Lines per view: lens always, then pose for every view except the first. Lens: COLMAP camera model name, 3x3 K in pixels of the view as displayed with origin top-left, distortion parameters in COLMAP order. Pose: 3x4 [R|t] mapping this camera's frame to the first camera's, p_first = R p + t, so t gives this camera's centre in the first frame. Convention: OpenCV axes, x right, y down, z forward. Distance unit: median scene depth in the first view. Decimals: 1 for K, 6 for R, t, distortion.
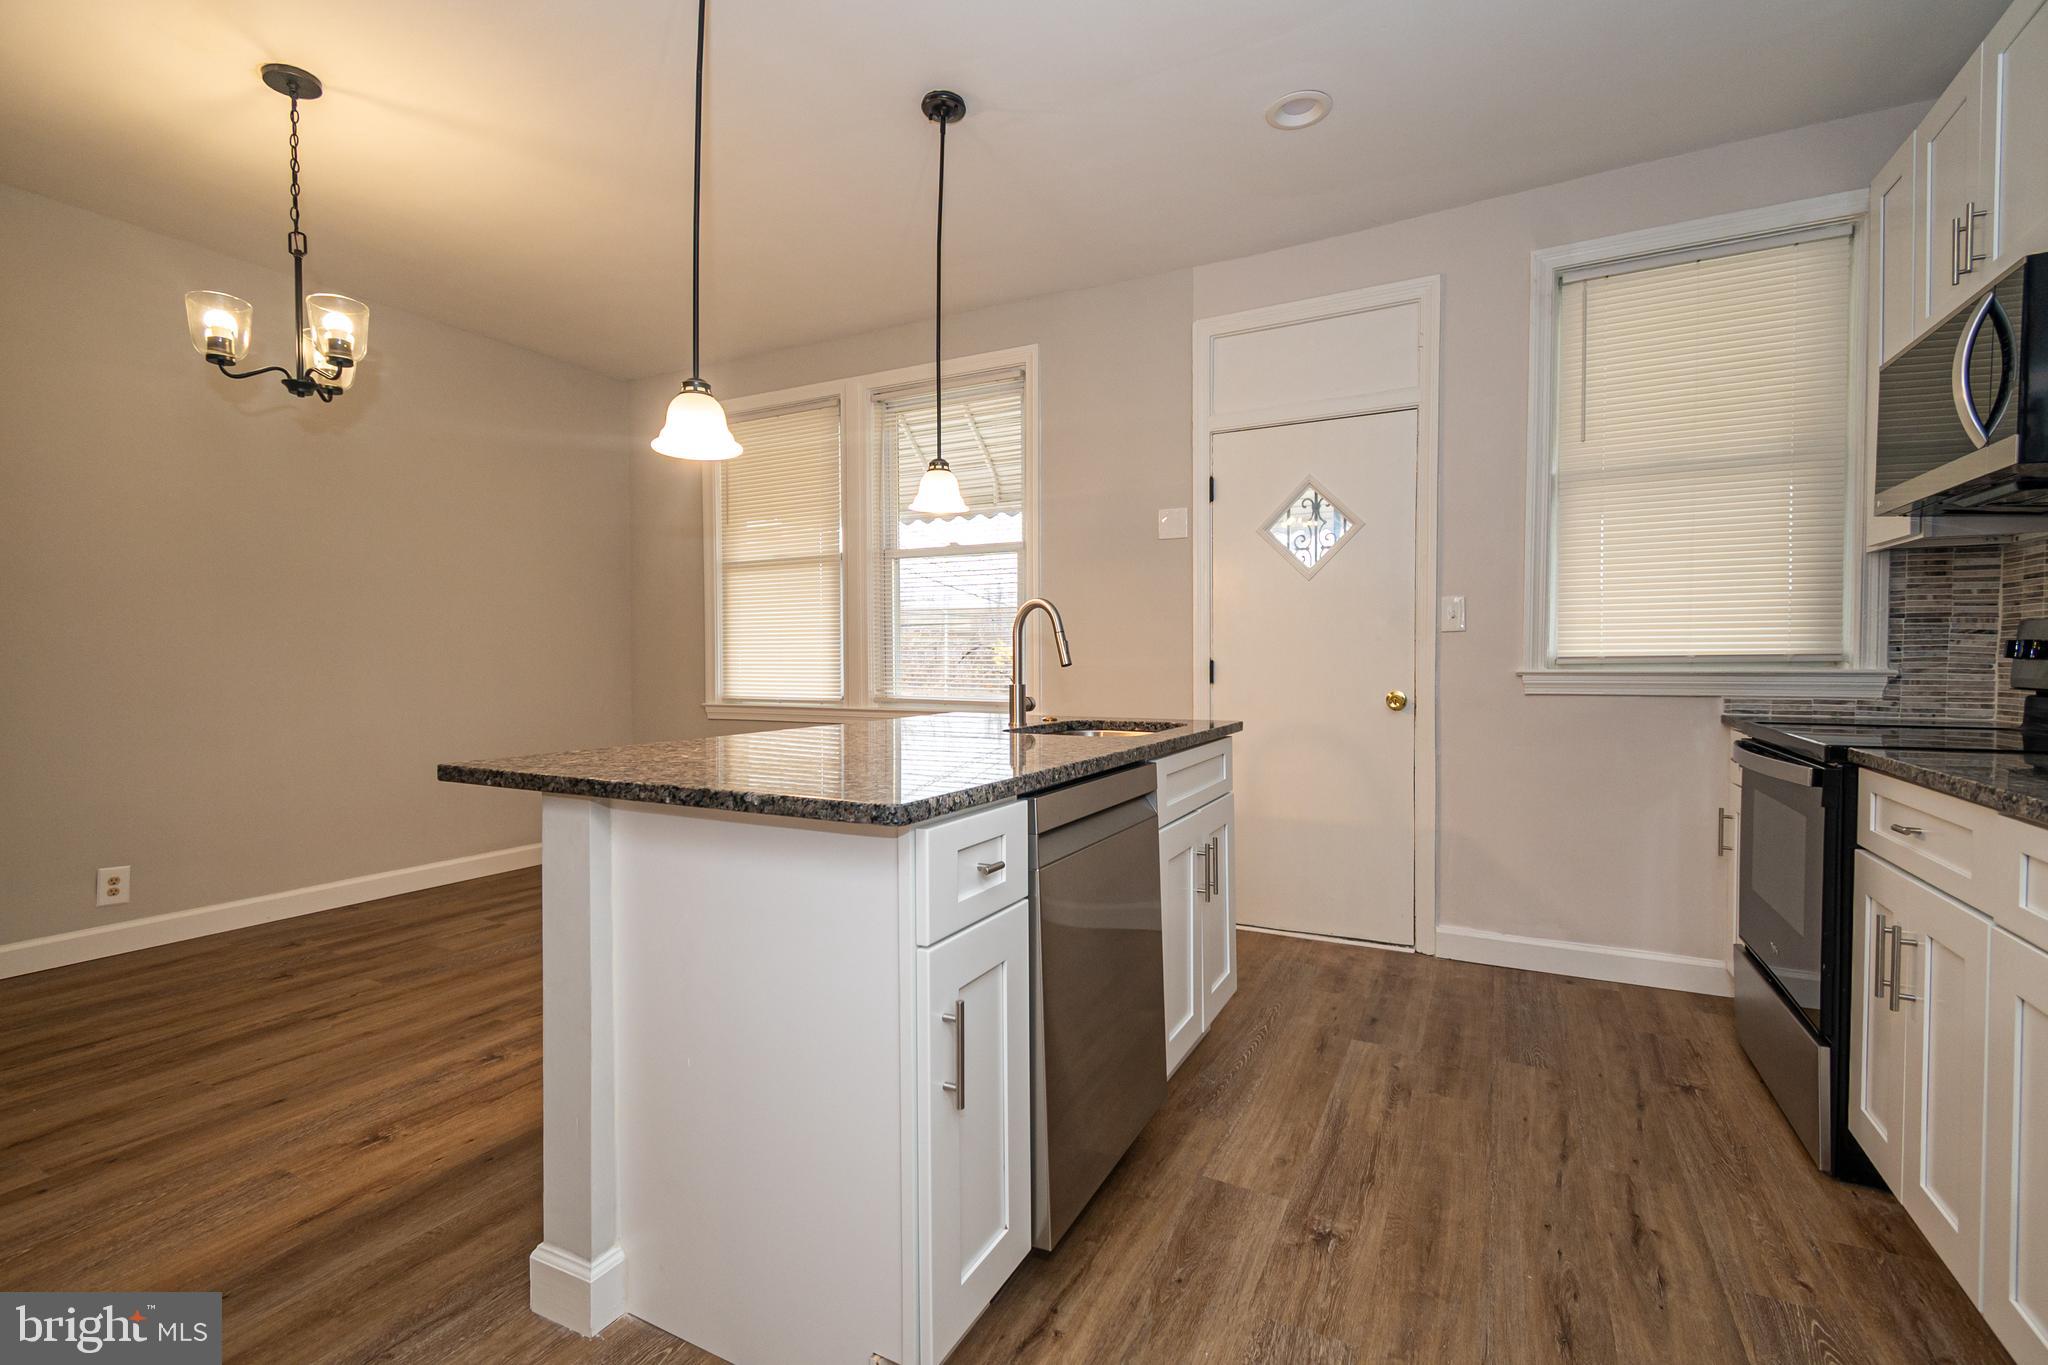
lens RADIAL K [[906.9, 0, 1033.4], [0, 906.9, 679.6], [0, 0, 1]] dist [0.010080, -0.005349]
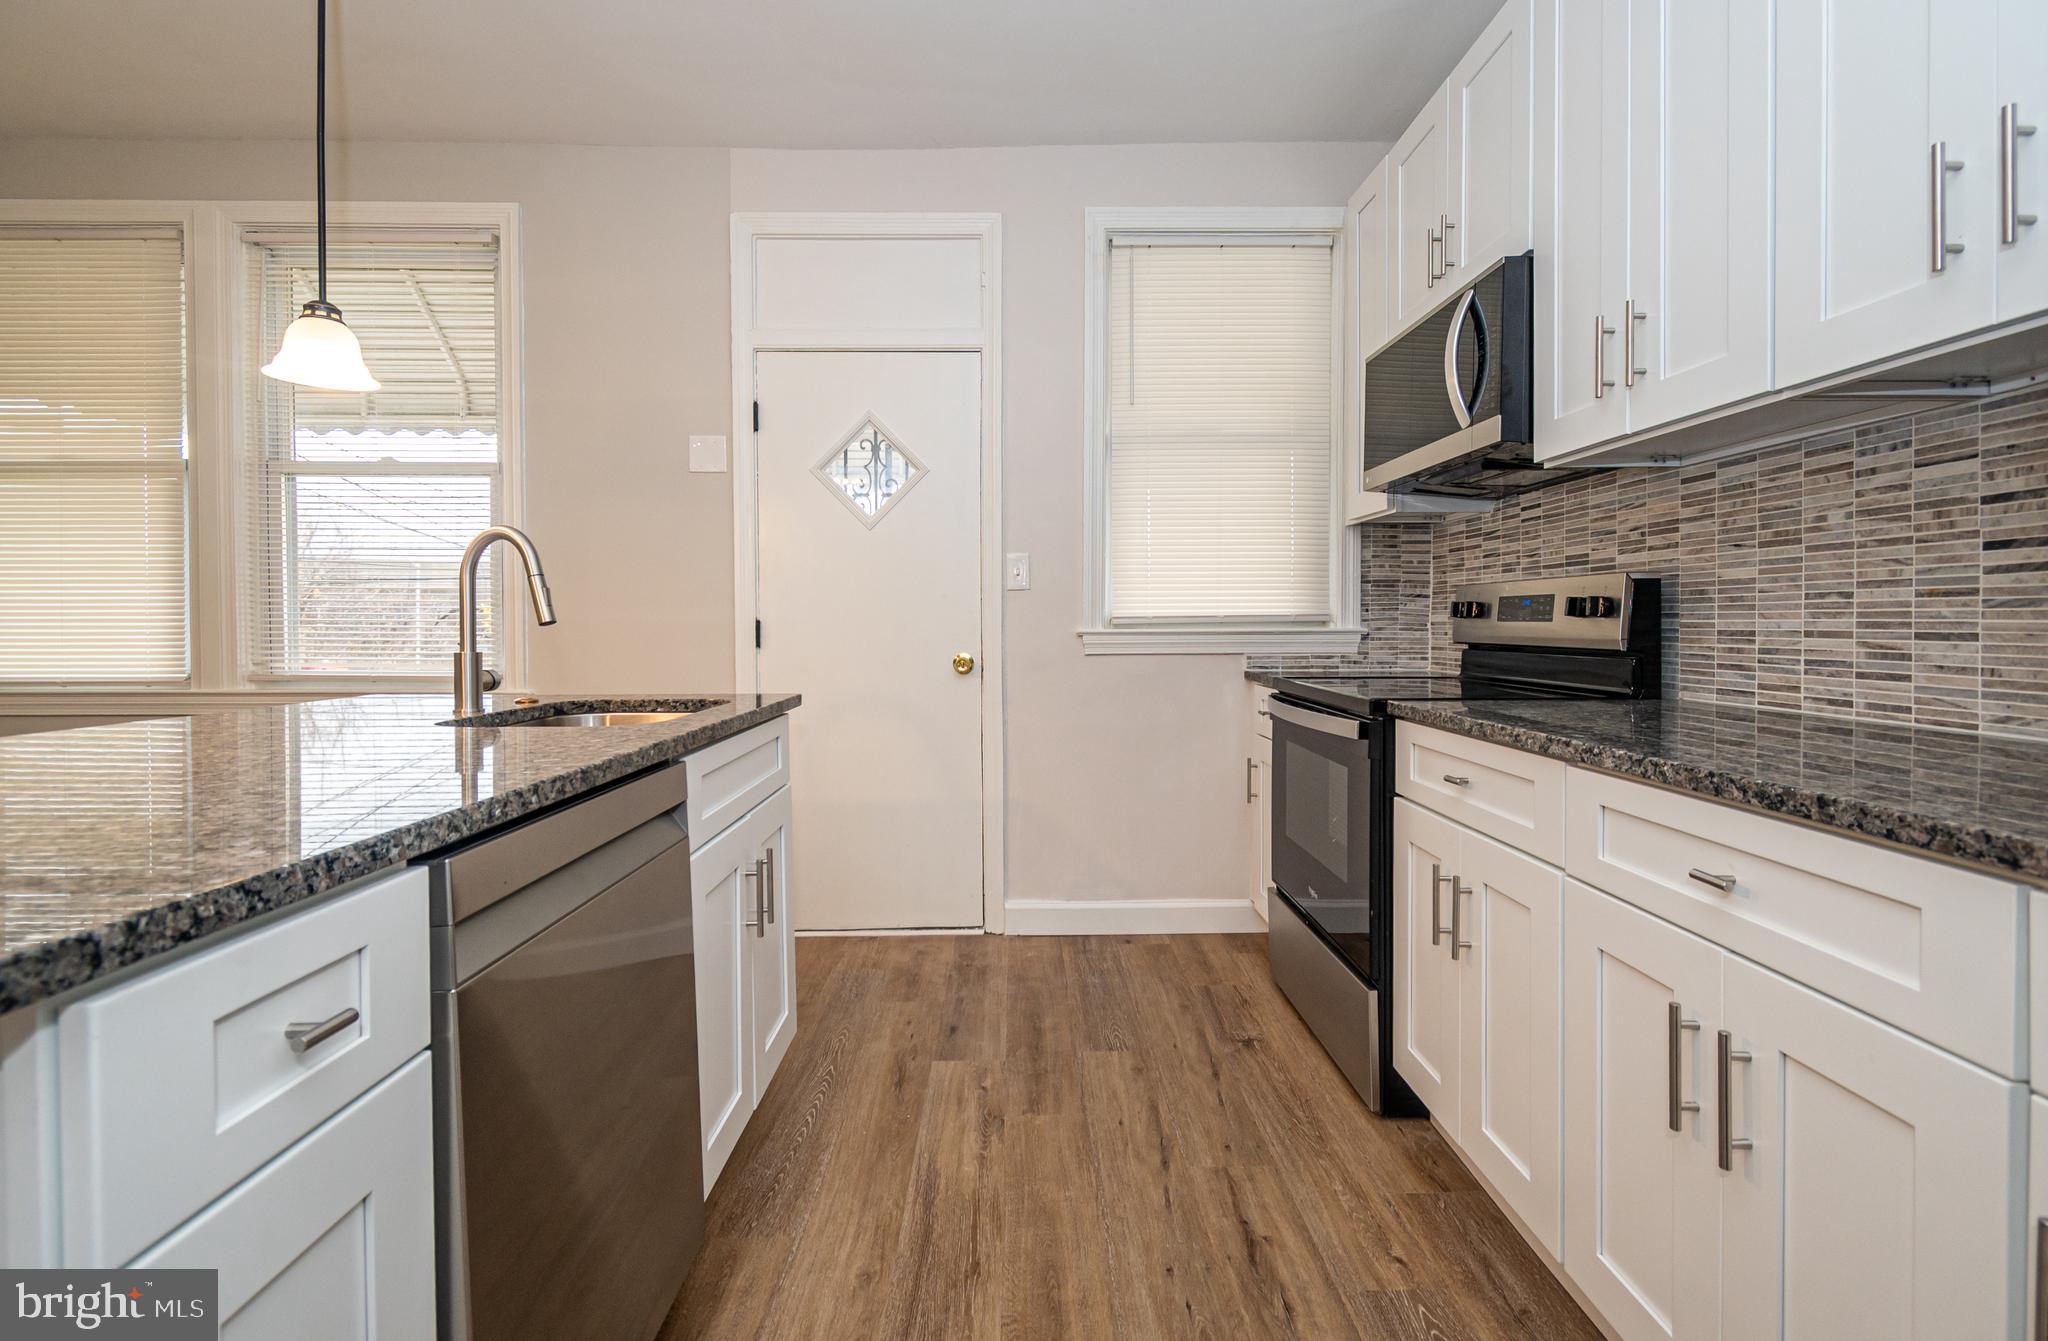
lens RADIAL K [[908.1, 0, 1037.0], [0, 908.1, 635.3], [0, 0, 1]] dist [0.005670, -0.000485]
pose [[0.877937, -0.005828, 0.478741, 0.029691], [0.010477, 0.999920, -0.007039, 0.001952], [-0.478662, 0.011196, 0.877928, 0.197805]]
